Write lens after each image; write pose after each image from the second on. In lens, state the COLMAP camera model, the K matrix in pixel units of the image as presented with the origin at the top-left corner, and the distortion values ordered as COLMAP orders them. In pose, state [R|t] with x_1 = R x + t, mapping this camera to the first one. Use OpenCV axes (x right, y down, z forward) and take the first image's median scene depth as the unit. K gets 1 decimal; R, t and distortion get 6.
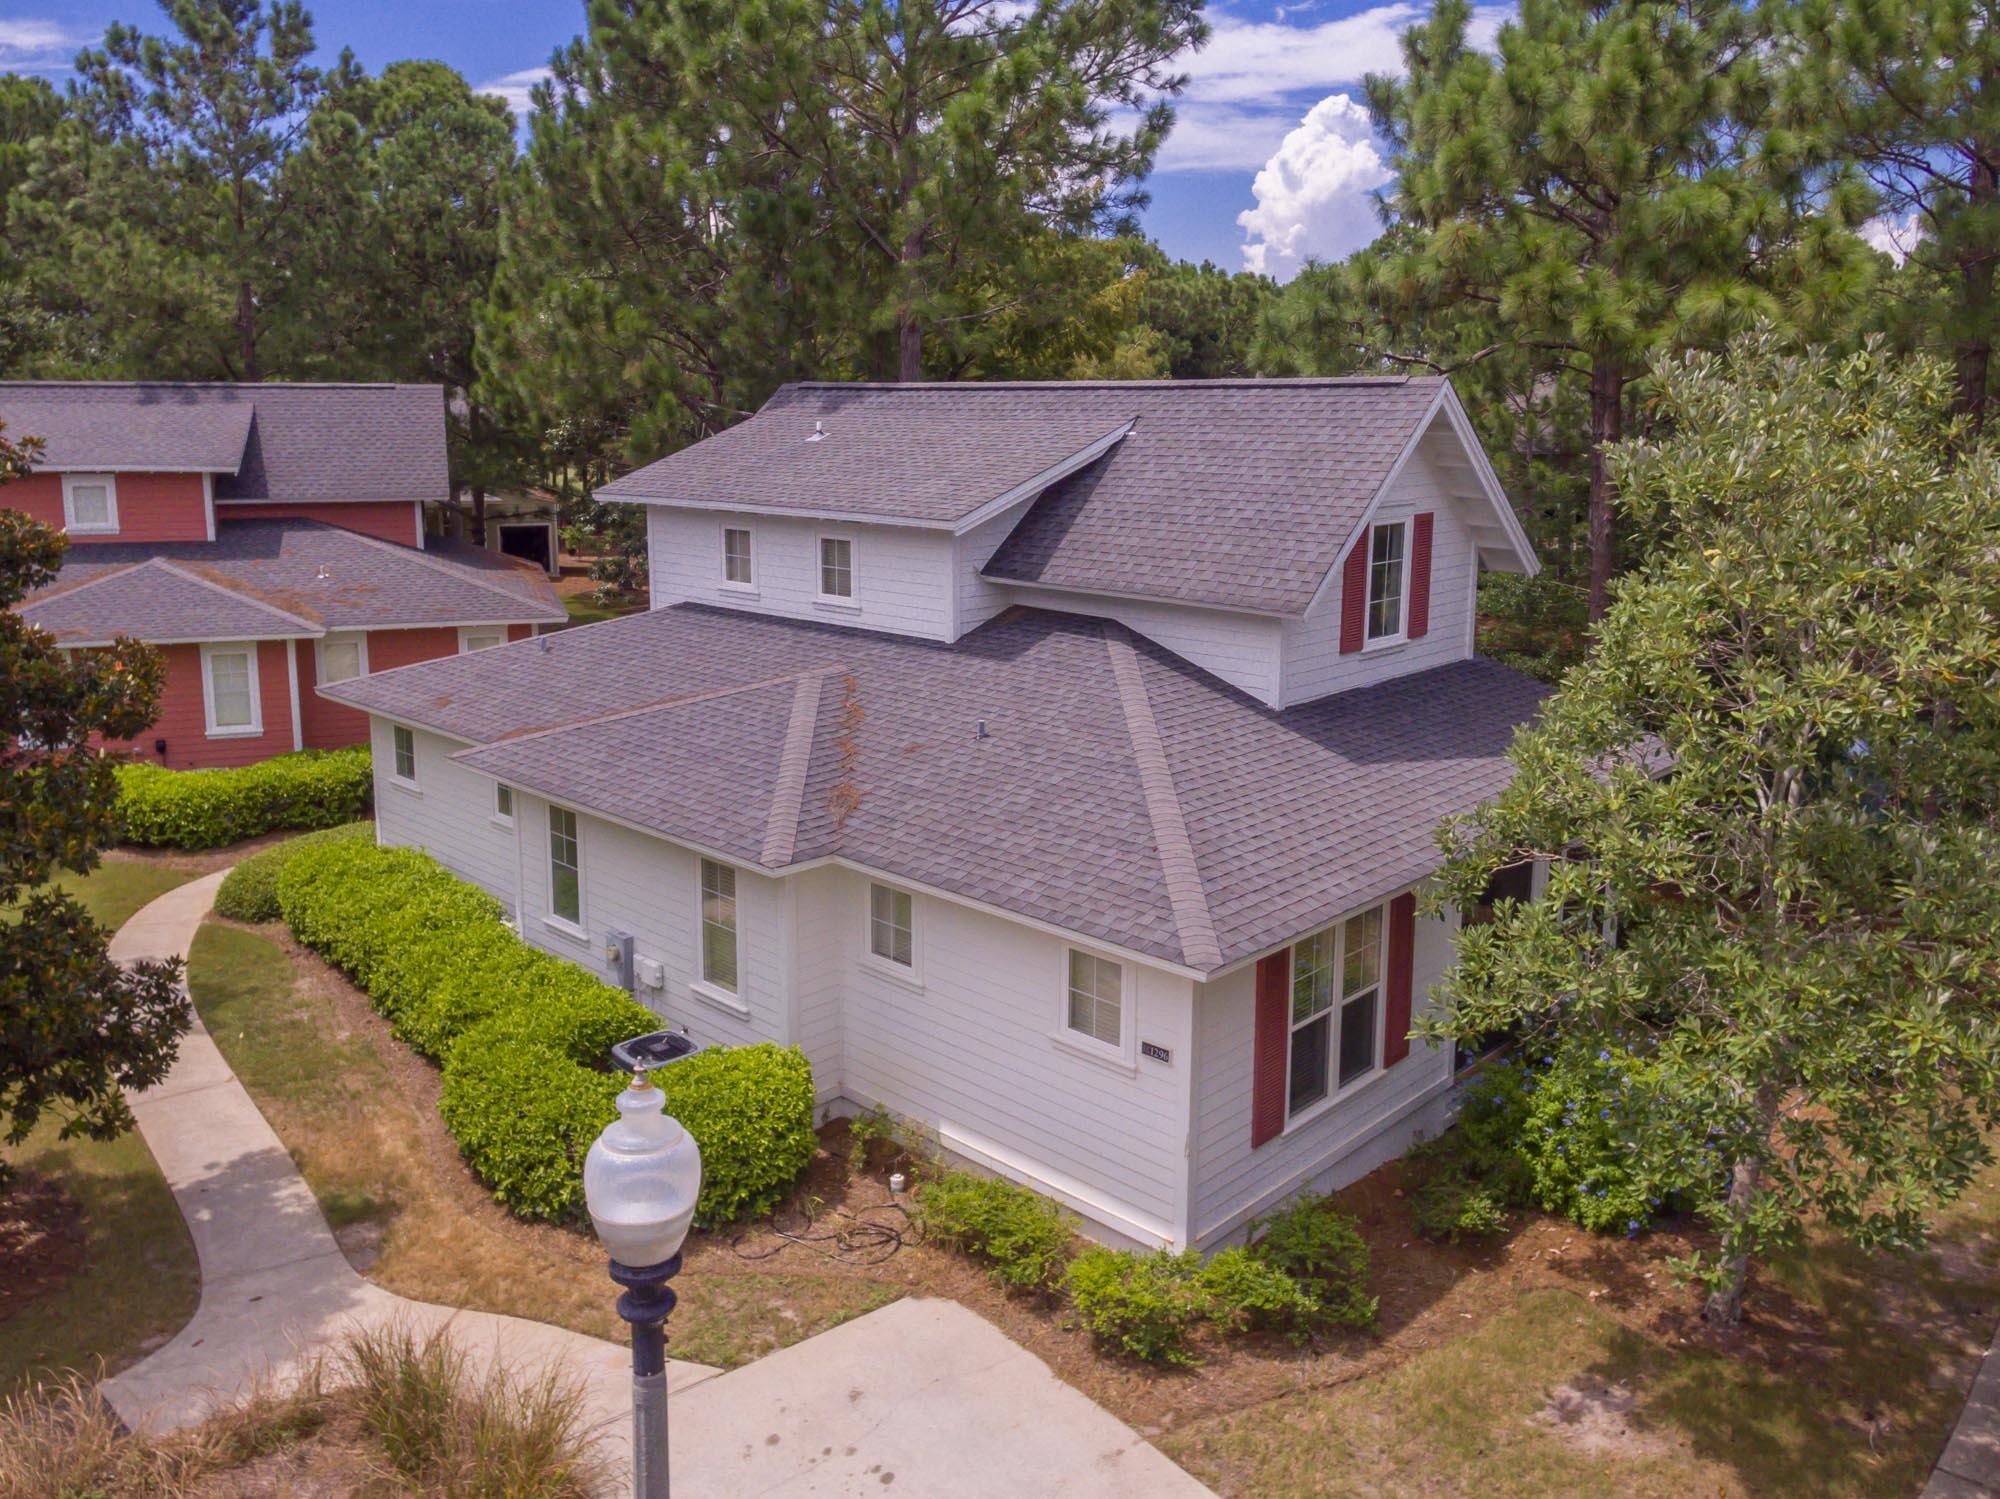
lens RADIAL K [[1499.7, 0, 978.0], [0, 1499.7, 667.9], [0, 0, 1]] dist [0.050742, -0.070520]
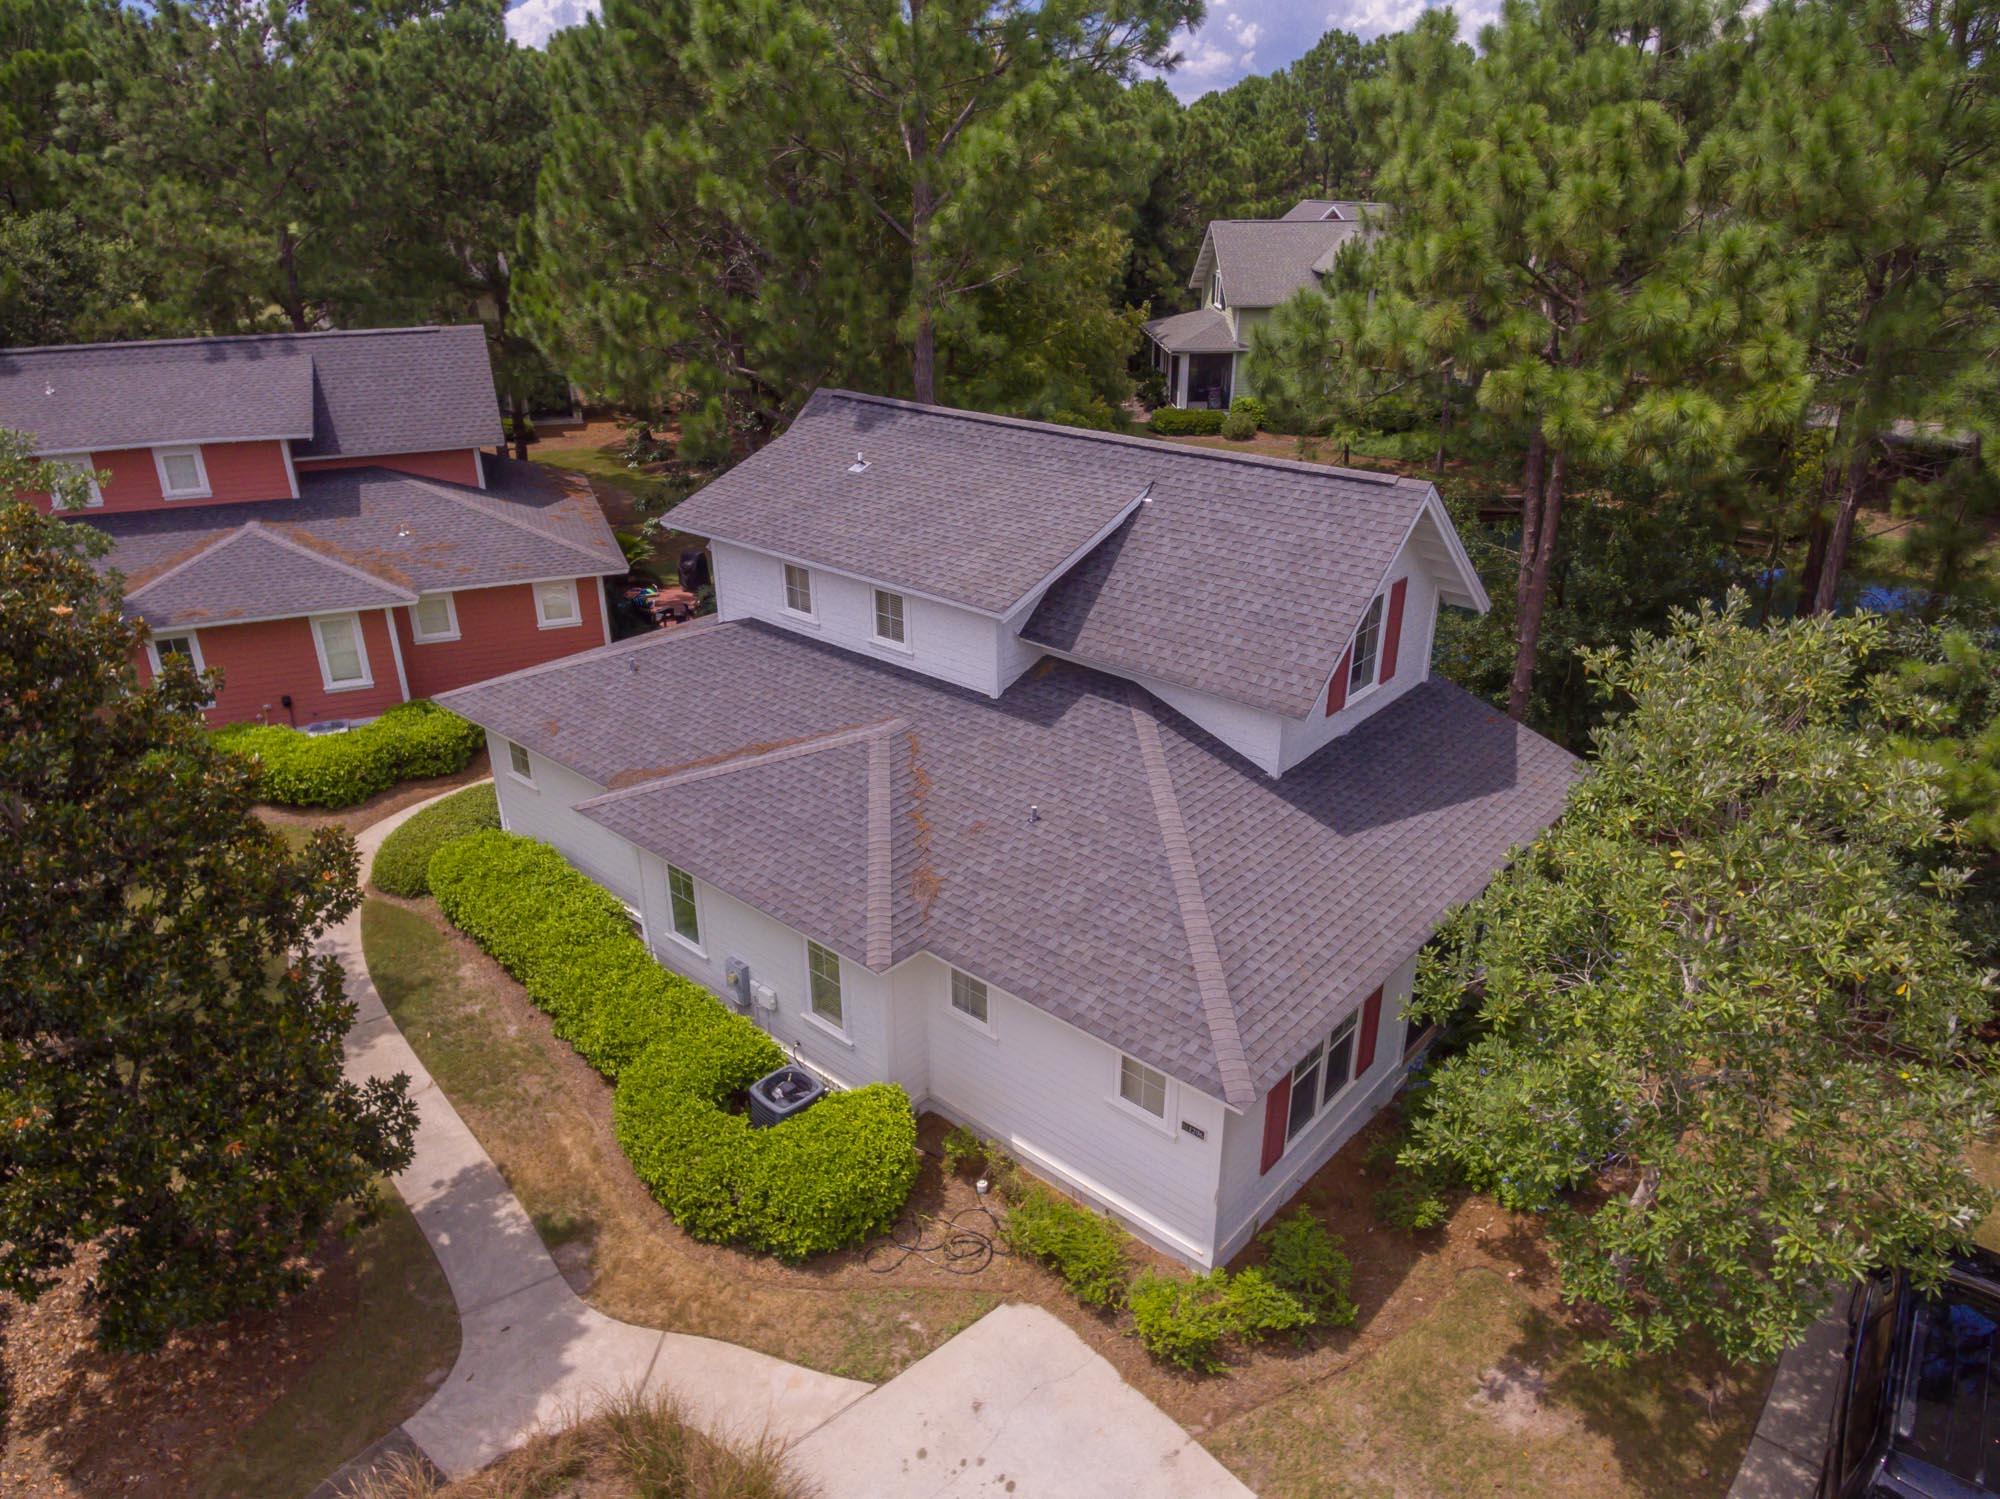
lens RADIAL K [[1280.7, 0, 1000.0], [0, 1280.7, 749.5], [0, 0, 1]] dist [0.046971, -0.067249]
pose [[0.998811, -0.026574, 0.040859, -0.067730], [0.015384, 0.967324, 0.253077, -0.277125], [-0.046249, -0.252148, 0.966583, 0.024200]]
